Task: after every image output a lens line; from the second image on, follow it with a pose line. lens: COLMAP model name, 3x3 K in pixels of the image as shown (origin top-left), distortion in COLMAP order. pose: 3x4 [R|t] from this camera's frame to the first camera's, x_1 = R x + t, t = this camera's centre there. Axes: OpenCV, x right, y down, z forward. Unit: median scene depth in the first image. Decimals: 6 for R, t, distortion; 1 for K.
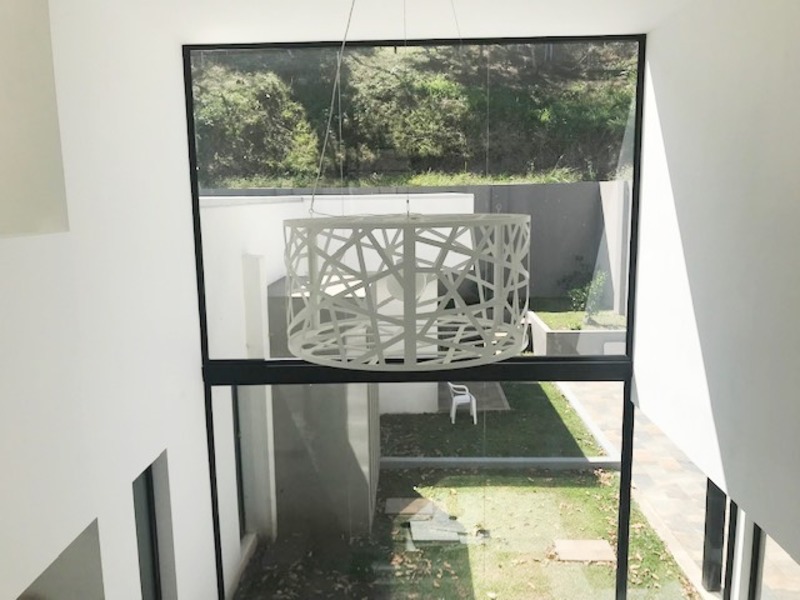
lens RADIAL K [[659.2, 0, 401.8], [0, 659.2, 312.6], [0, 0, 1]] dist [0.023775, -0.007718]
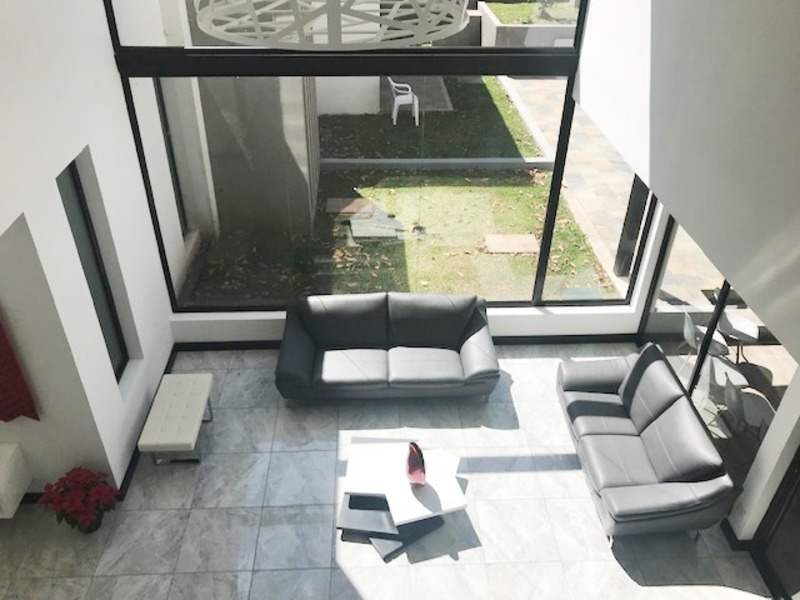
lens RADIAL K [[646.6, 0, 400.0], [0, 646.6, 300.0], [0, 0, 1]] dist [0.078654, -0.171092]
pose [[0.996948, -0.014535, 0.076701, 0.011441], [-0.018283, 0.911714, 0.410418, 0.012650], [-0.075895, -0.410568, 0.908666, 0.018280]]
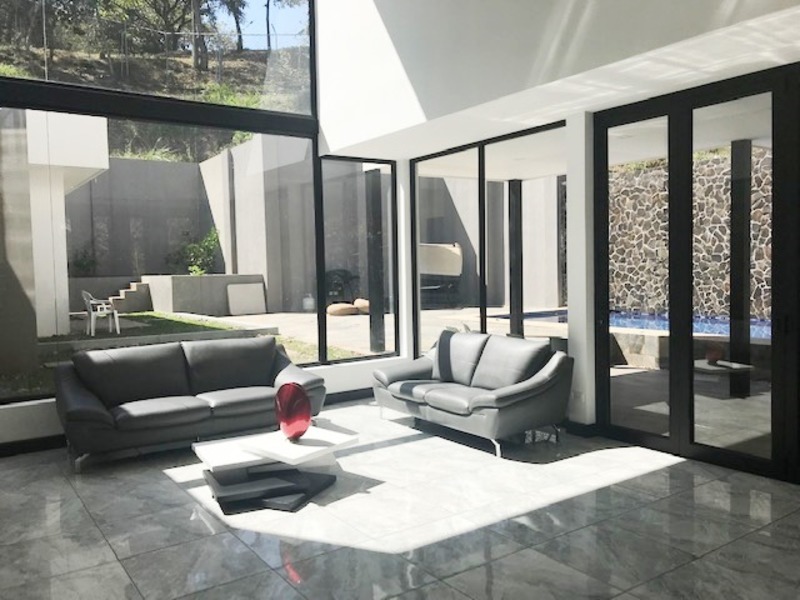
lens RADIAL K [[652.3, 0, 400.0], [0, 652.3, 300.0], [0, 0, 1]] dist [0.014096, -0.012134]
pose [[0.804042, -0.034762, 0.593555, -0.176484], [0.115389, 0.988433, -0.098420, 0.385248], [-0.583268, 0.147624, 0.798753, 0.015545]]
